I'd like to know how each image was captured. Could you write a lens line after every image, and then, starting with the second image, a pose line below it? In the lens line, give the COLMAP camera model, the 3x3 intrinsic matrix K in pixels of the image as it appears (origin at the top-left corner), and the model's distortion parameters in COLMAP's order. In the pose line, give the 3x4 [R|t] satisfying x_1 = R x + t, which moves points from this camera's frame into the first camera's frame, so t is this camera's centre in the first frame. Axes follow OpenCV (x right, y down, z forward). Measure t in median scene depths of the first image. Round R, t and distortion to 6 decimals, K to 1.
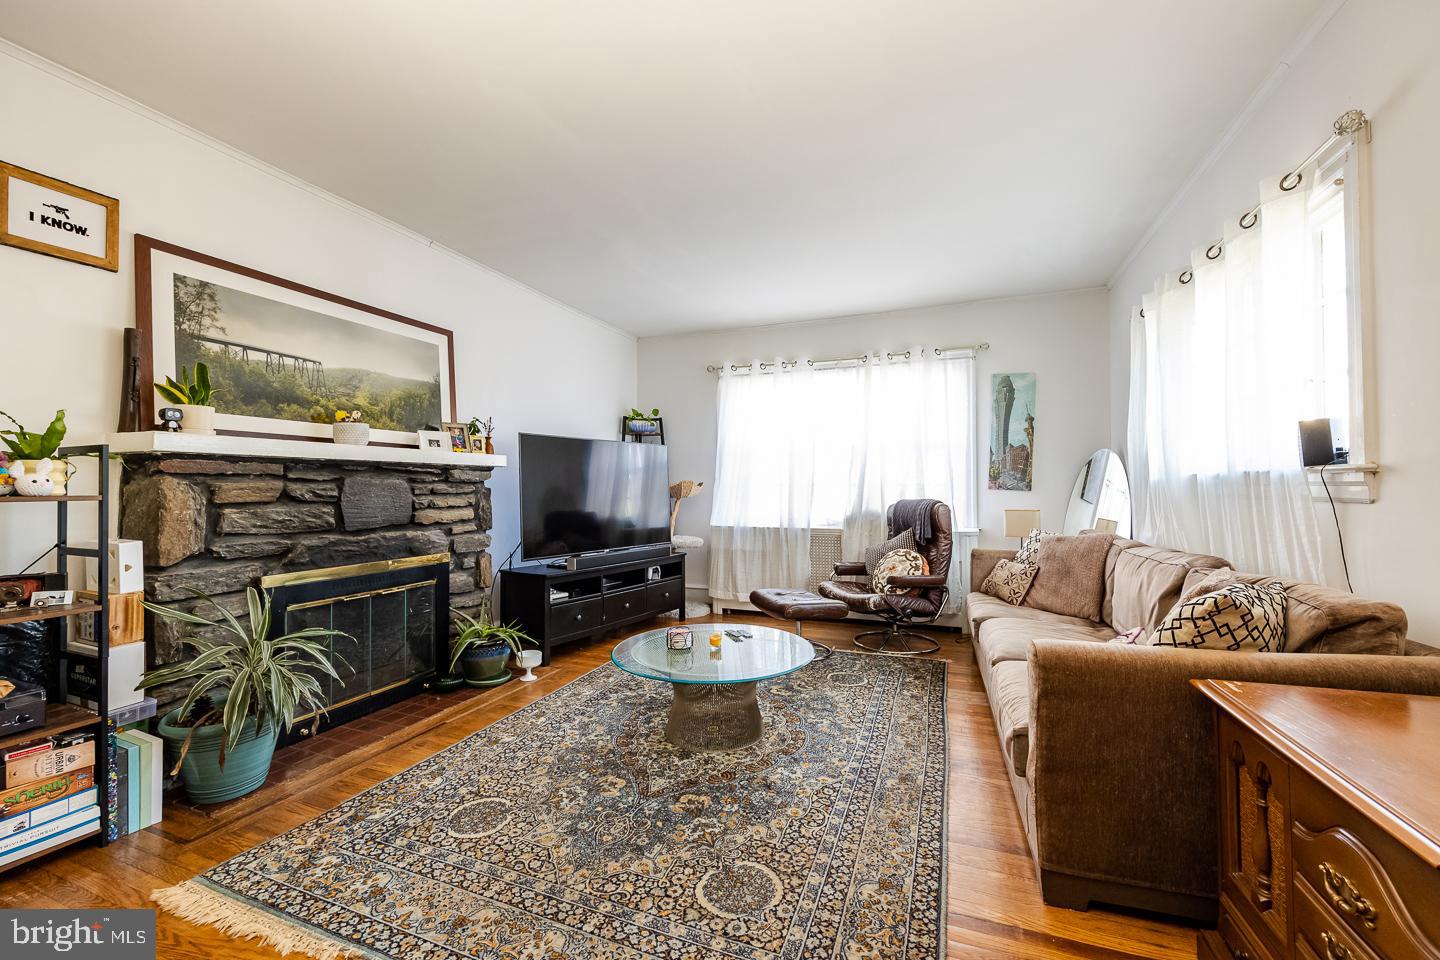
lens RADIAL K [[589.3, 0, 722.4], [0, 589.3, 479.5], [0, 0, 1]] dist [-0.001729, 0.000125]
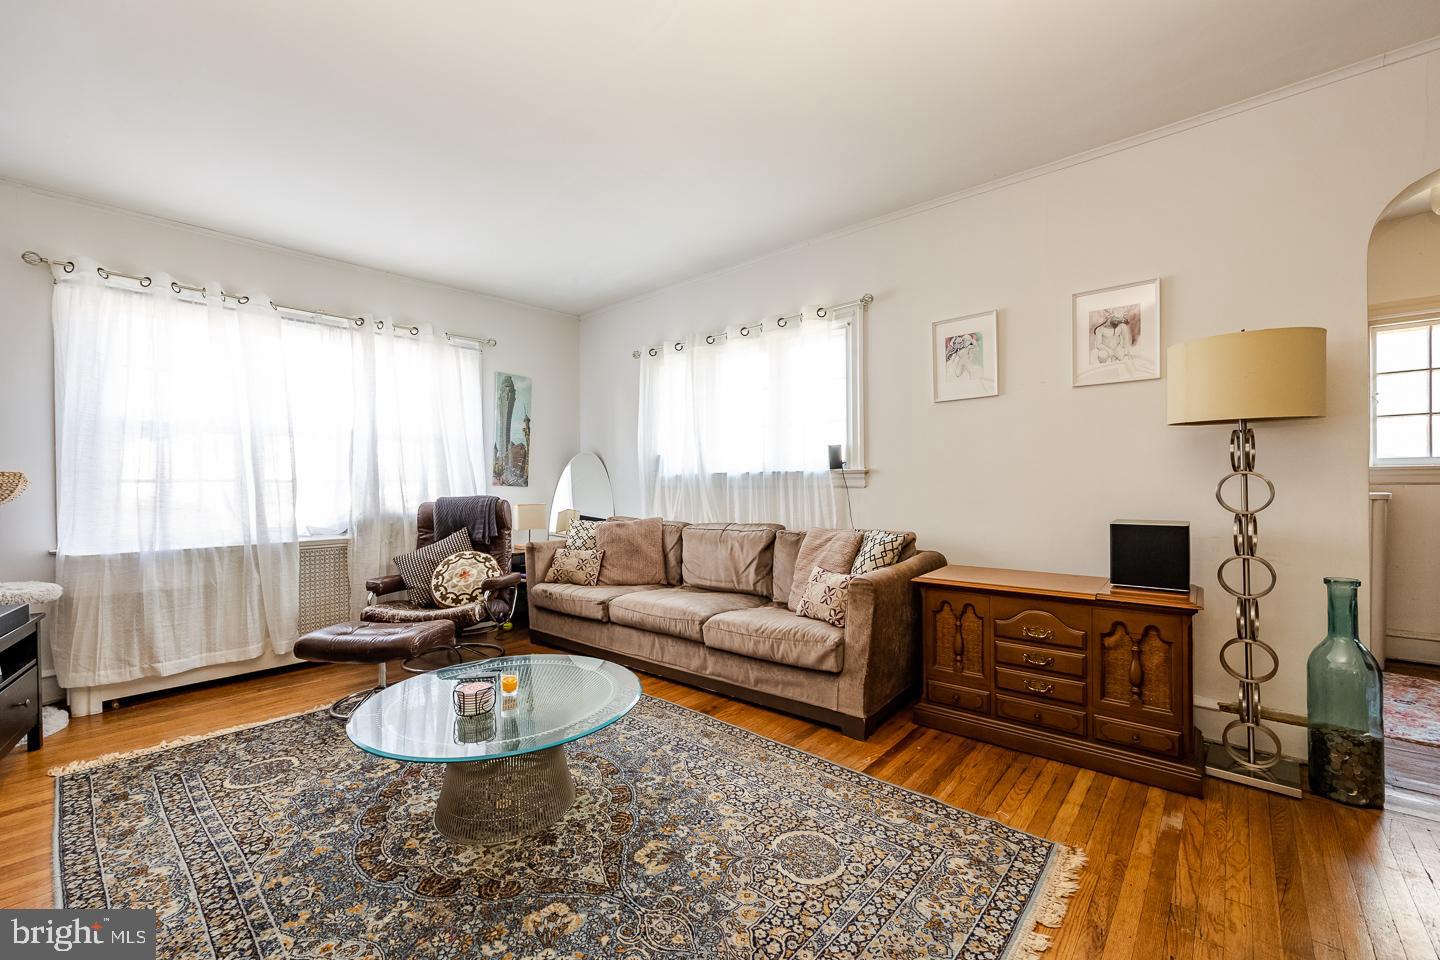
lens RADIAL K [[589.3, 0, 726.5], [0, 589.3, 488.5], [0, 0, 1]] dist [-0.001729, 0.000125]
pose [[0.323193, -0.010577, 0.946274, -0.430481], [-0.005947, 0.999895, 0.013207, 0.007404], [-0.946315, -0.009896, 0.323096, 0.338460]]
